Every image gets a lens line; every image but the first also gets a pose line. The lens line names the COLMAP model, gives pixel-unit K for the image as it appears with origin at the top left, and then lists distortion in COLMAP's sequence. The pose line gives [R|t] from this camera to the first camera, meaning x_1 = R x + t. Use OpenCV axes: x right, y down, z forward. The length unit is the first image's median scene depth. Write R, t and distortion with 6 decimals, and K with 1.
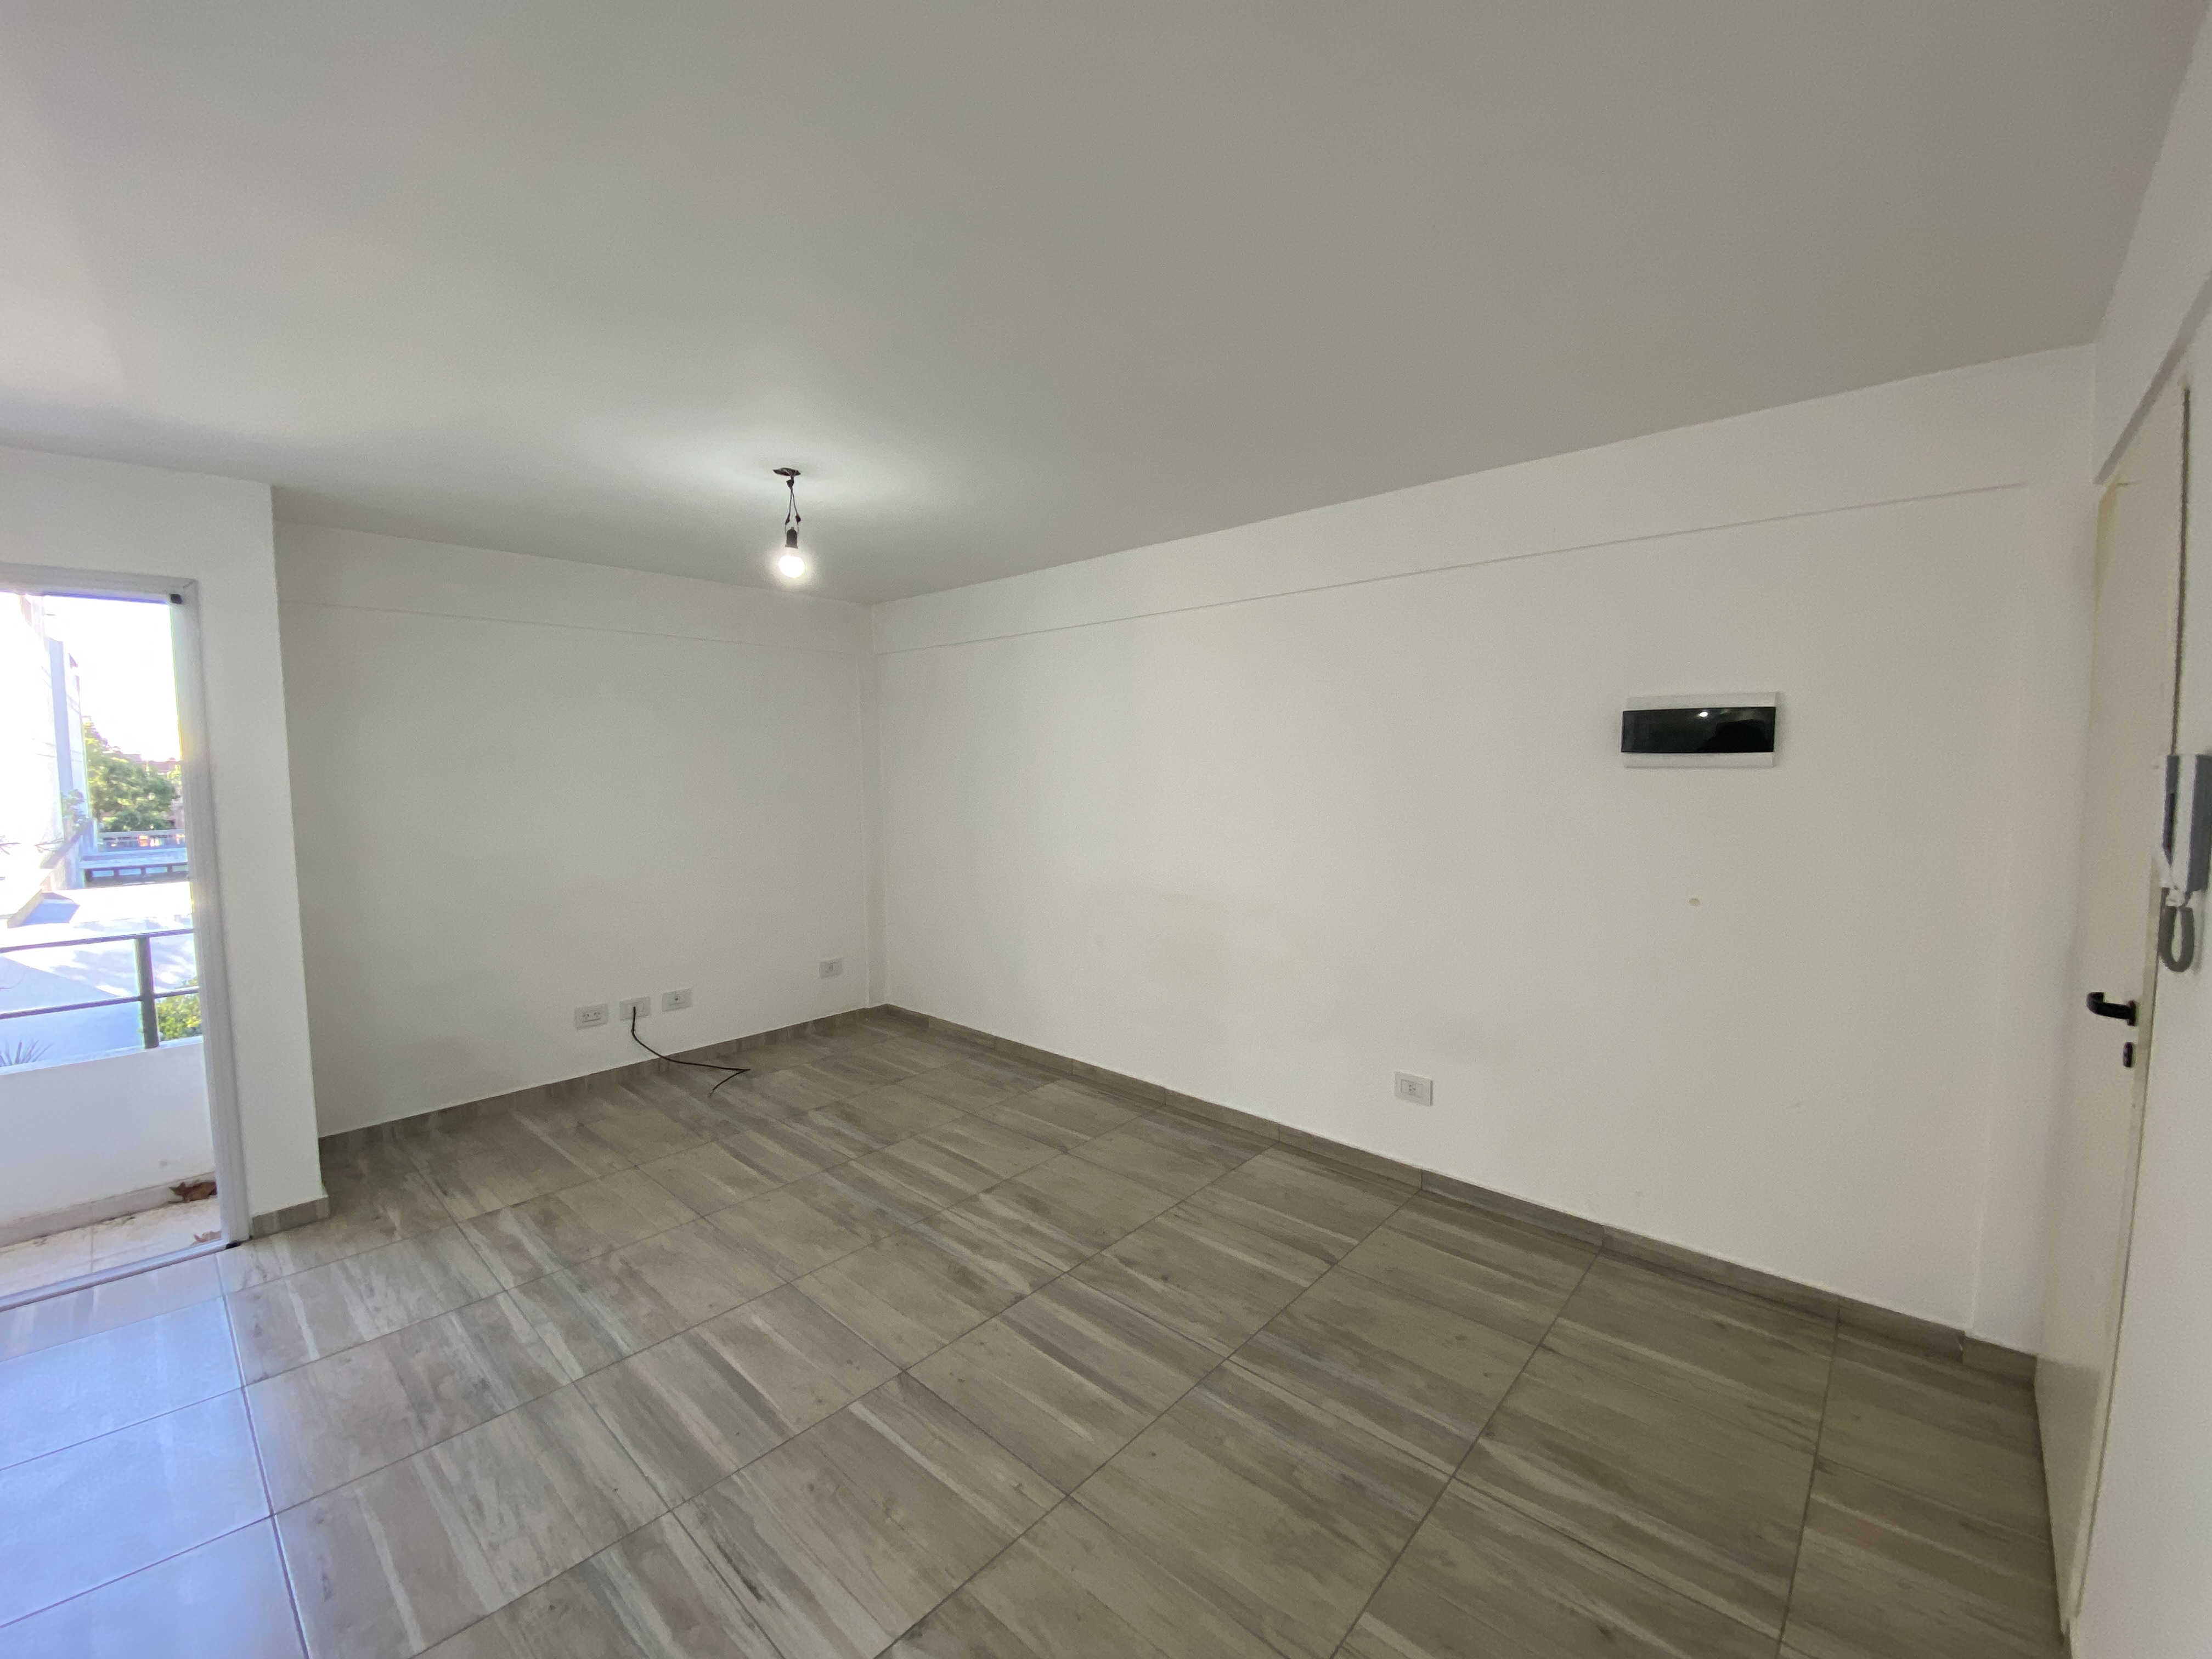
lens RADIAL K [[898.3, 0, 1102.1], [0, 898.3, 831.2], [0, 0, 1]] dist [0.013354, -0.017650]
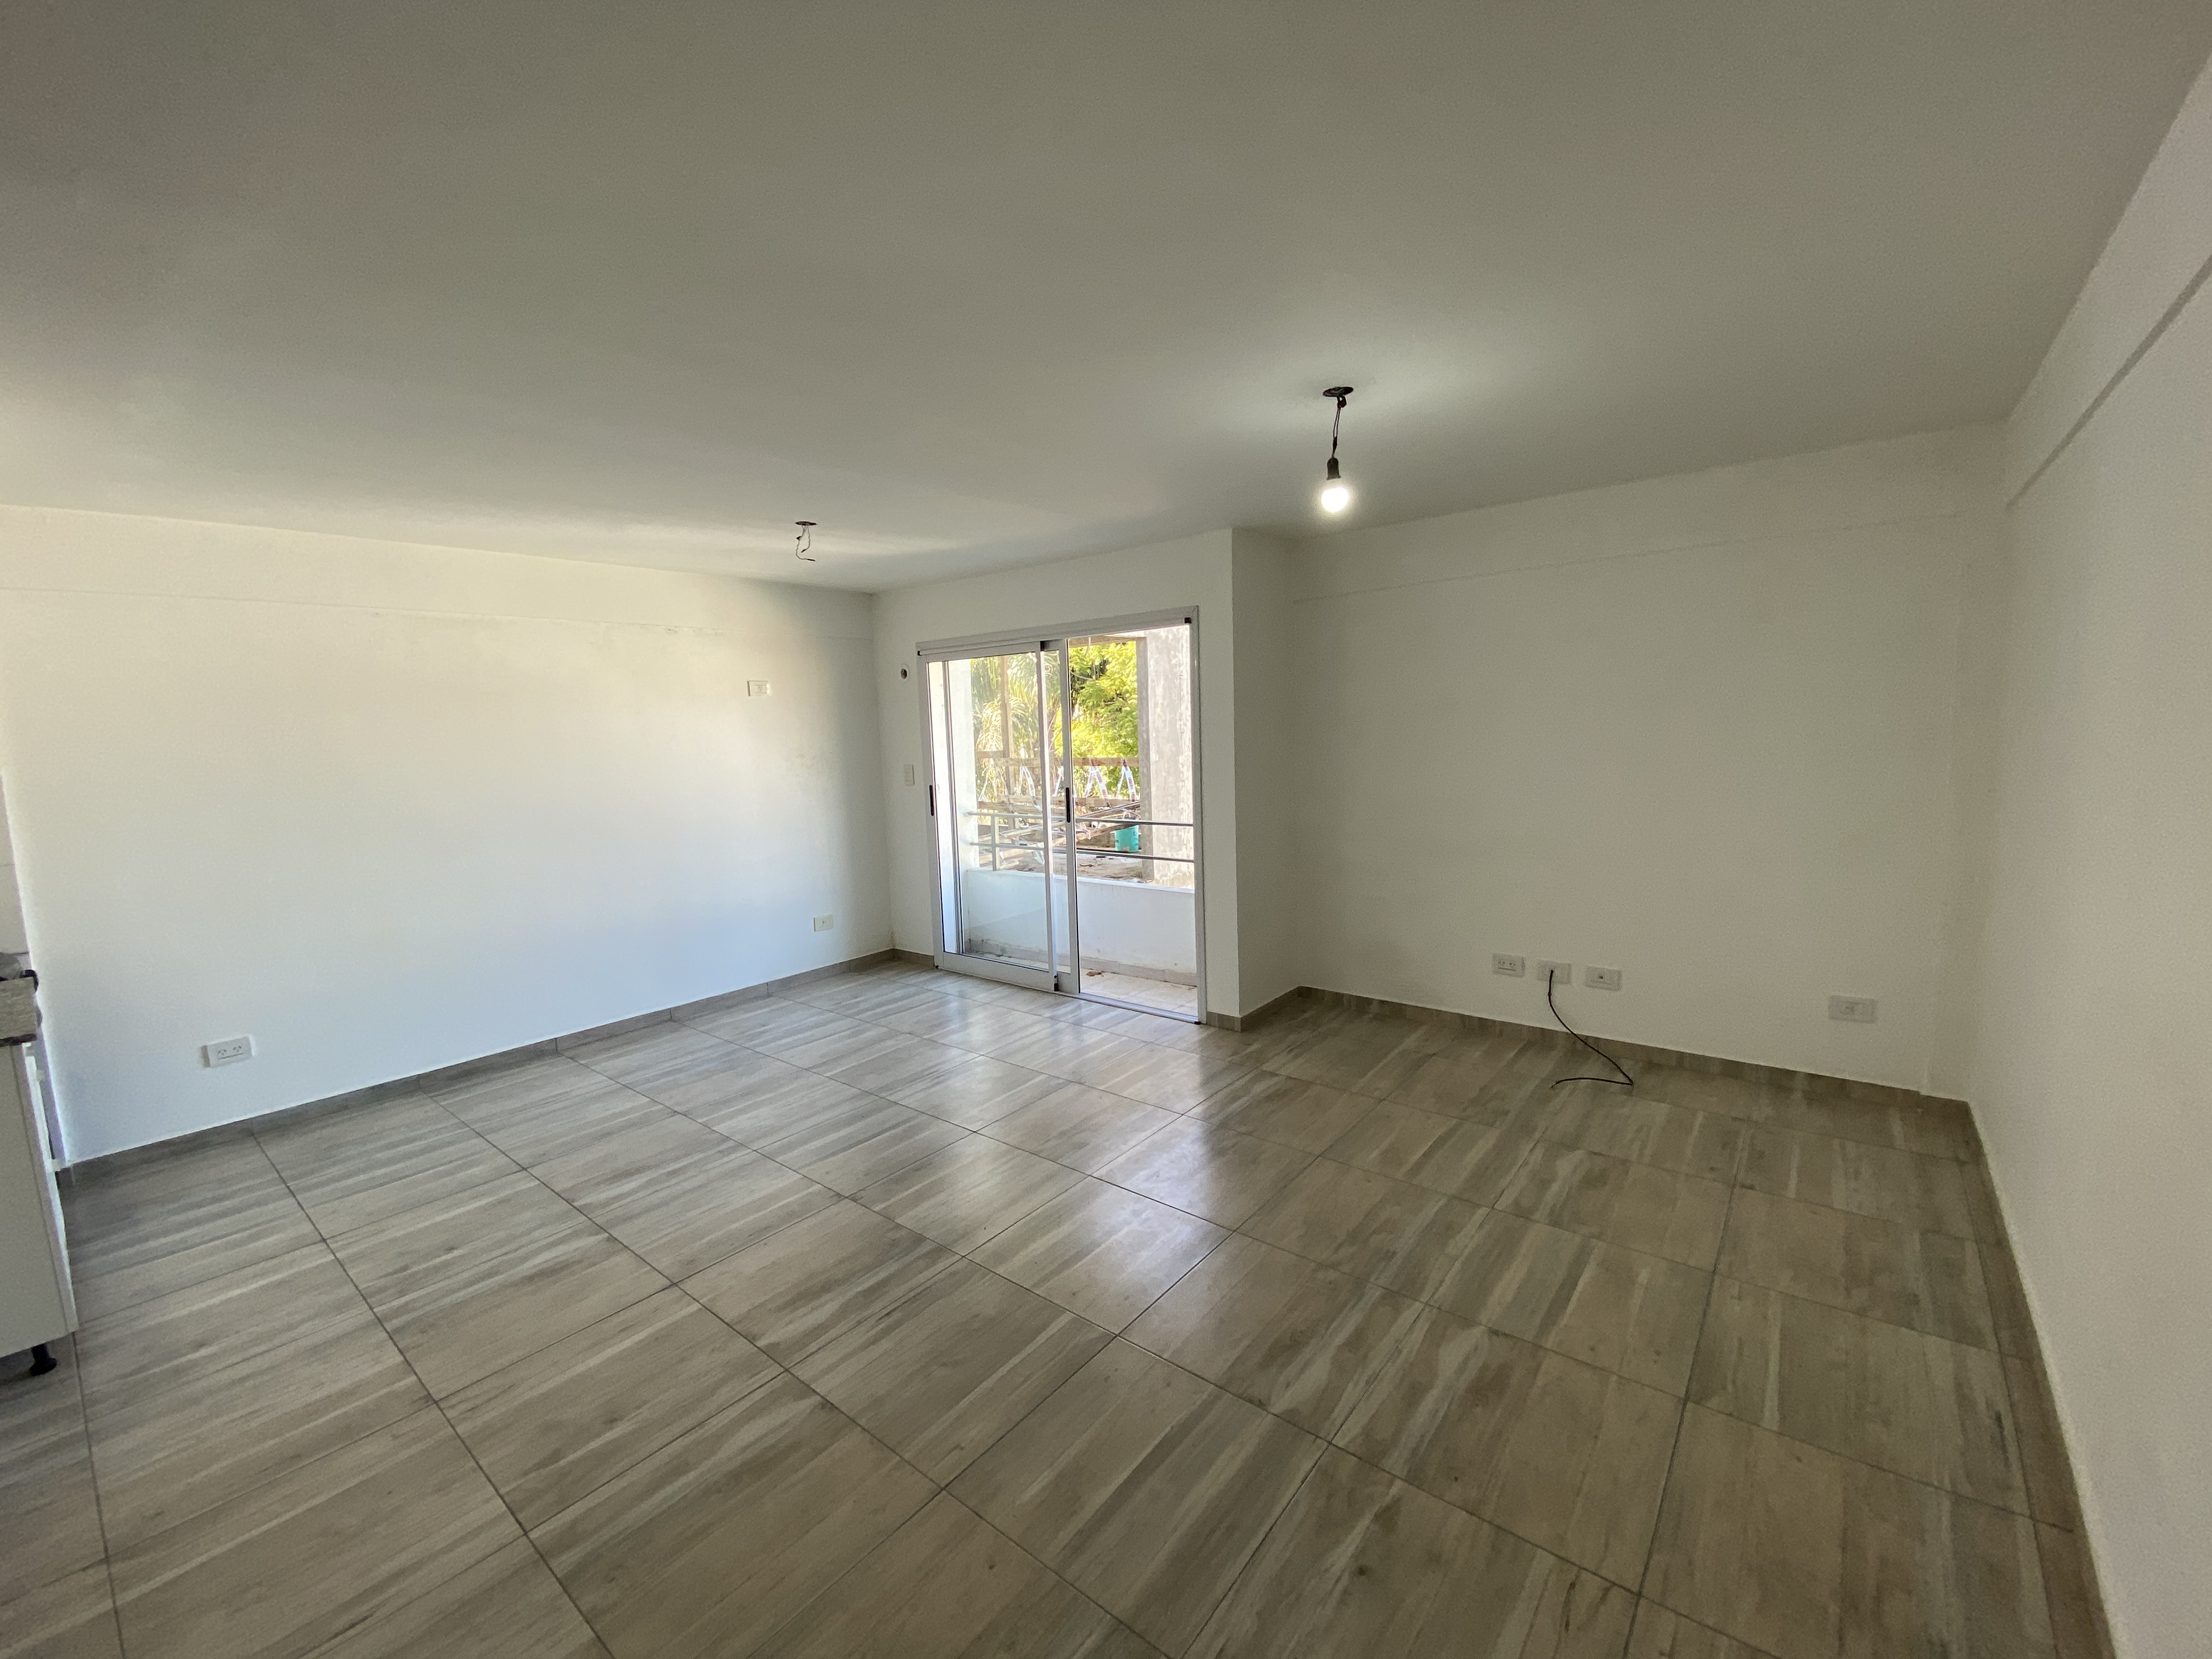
lens RADIAL K [[895.7, 0, 1105.8], [0, 895.7, 833.7], [0, 0, 1]] dist [0.011751, -0.015934]
pose [[0.059563, 0.127058, -0.990105, 0.440199], [-0.046113, 0.991158, 0.124419, -0.051597], [0.997159, 0.038246, 0.064895, 0.562175]]
